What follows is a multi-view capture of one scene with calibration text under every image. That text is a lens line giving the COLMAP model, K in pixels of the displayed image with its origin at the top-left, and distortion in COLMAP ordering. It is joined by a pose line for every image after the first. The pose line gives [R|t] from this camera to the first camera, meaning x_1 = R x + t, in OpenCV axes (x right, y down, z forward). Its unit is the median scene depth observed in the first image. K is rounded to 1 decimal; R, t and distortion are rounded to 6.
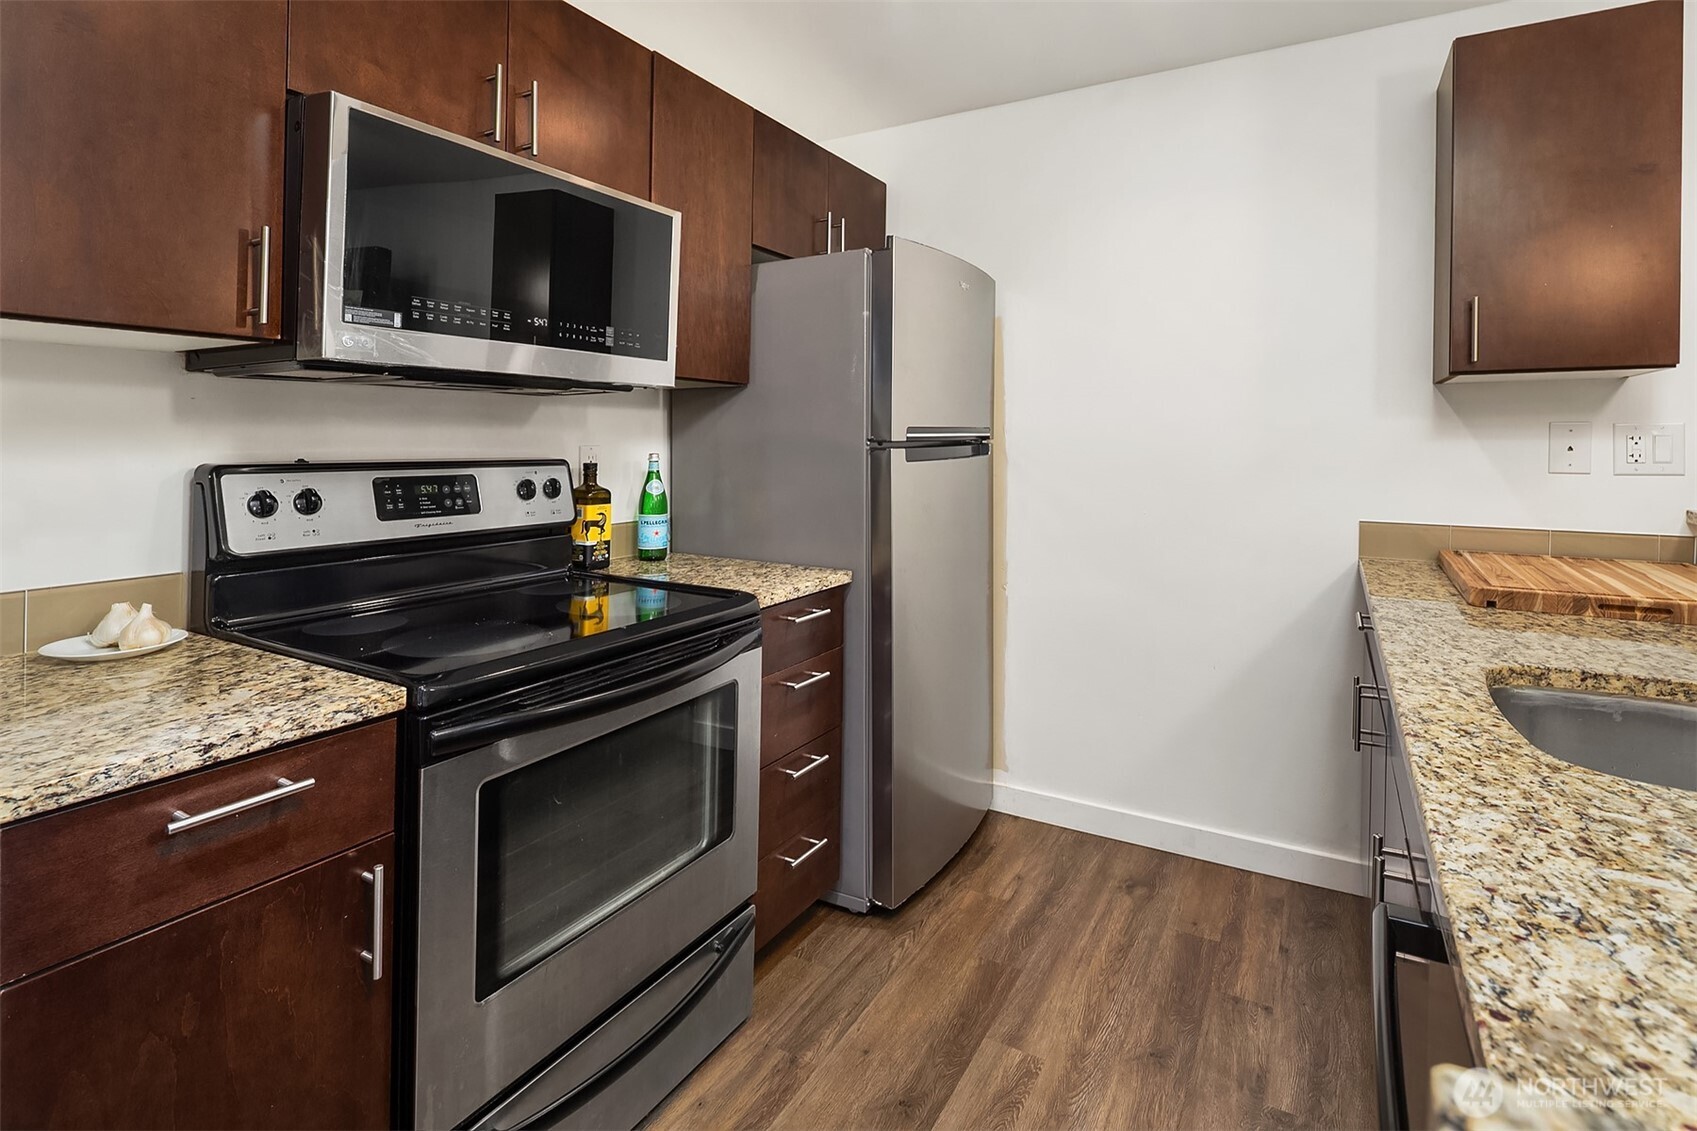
lens RADIAL K [[813.5, 0, 845.5], [0, 813.5, 528.1], [0, 0, 1]] dist [0.005114, -0.000458]
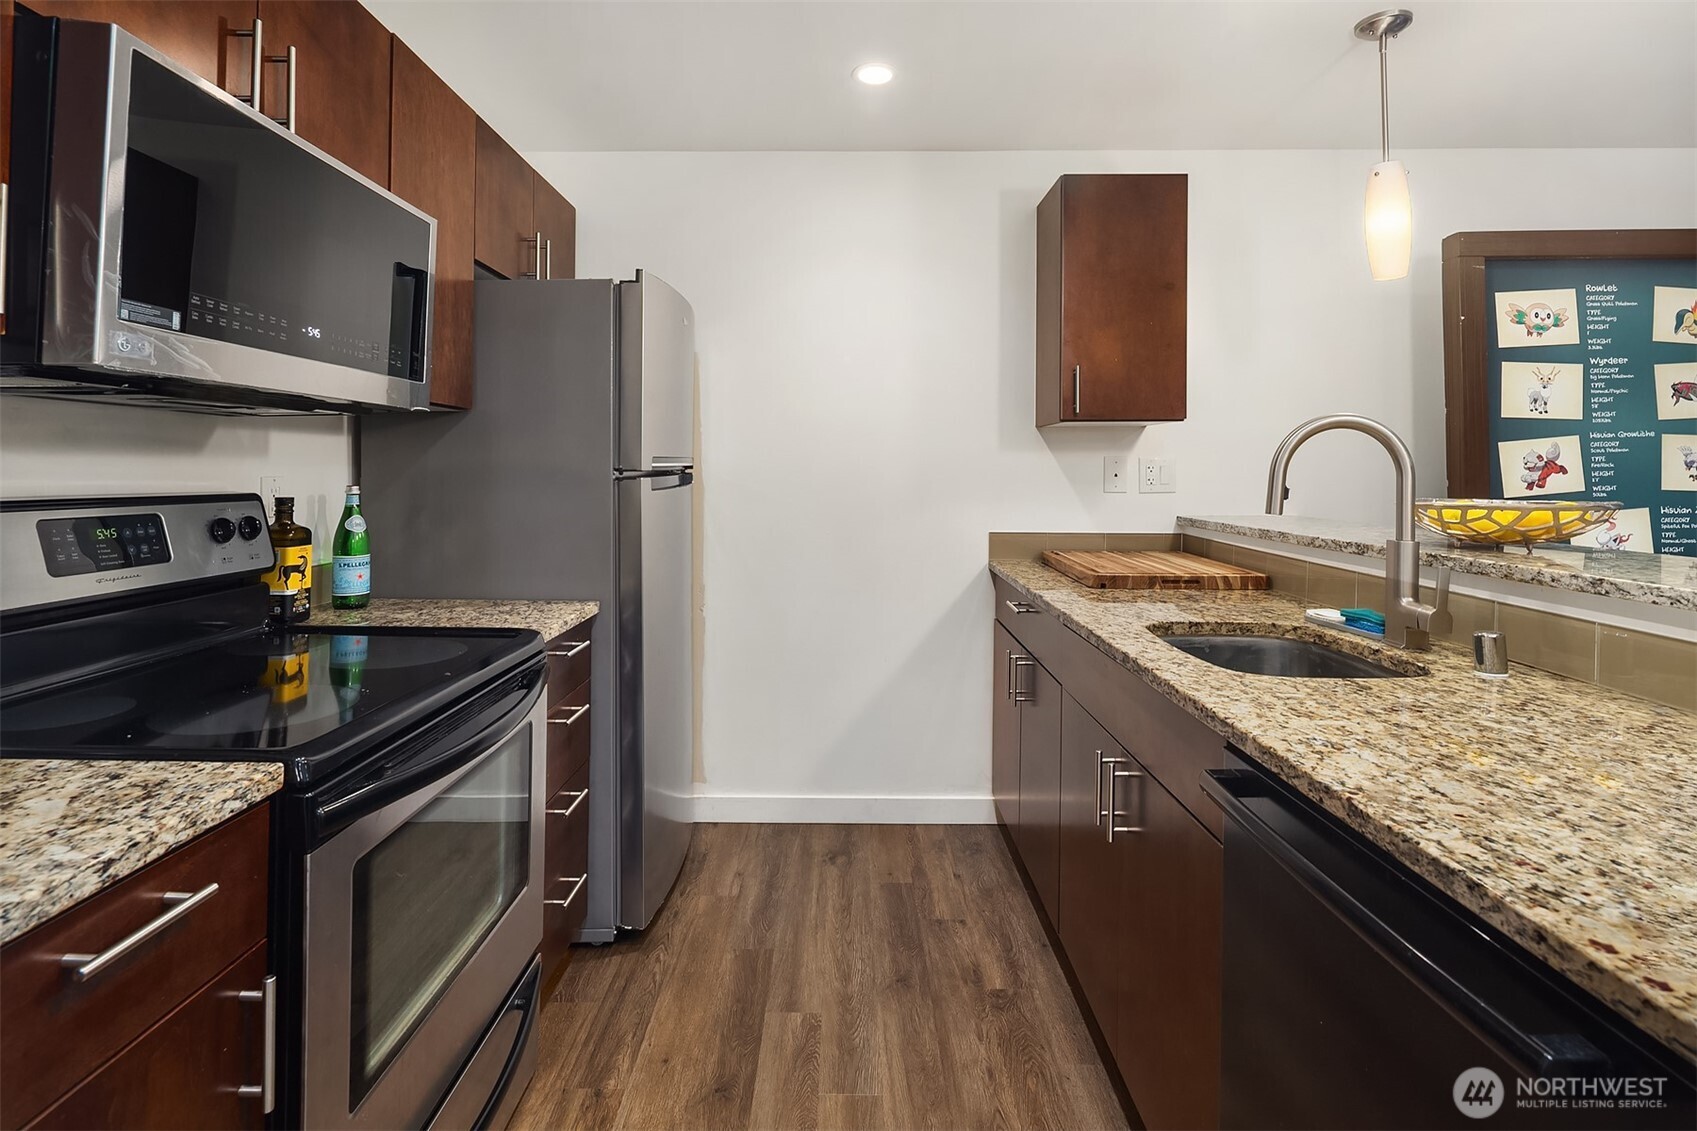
lens RADIAL K [[790.8, 0, 848.5], [0, 790.8, 565.5], [0, 0, 1]] dist [0.004729, -0.000801]
pose [[0.883128, -0.058014, 0.465531, -0.194372], [0.052423, 0.998313, 0.024961, 0.000751], [-0.466194, 0.002361, 0.884680, -0.000920]]
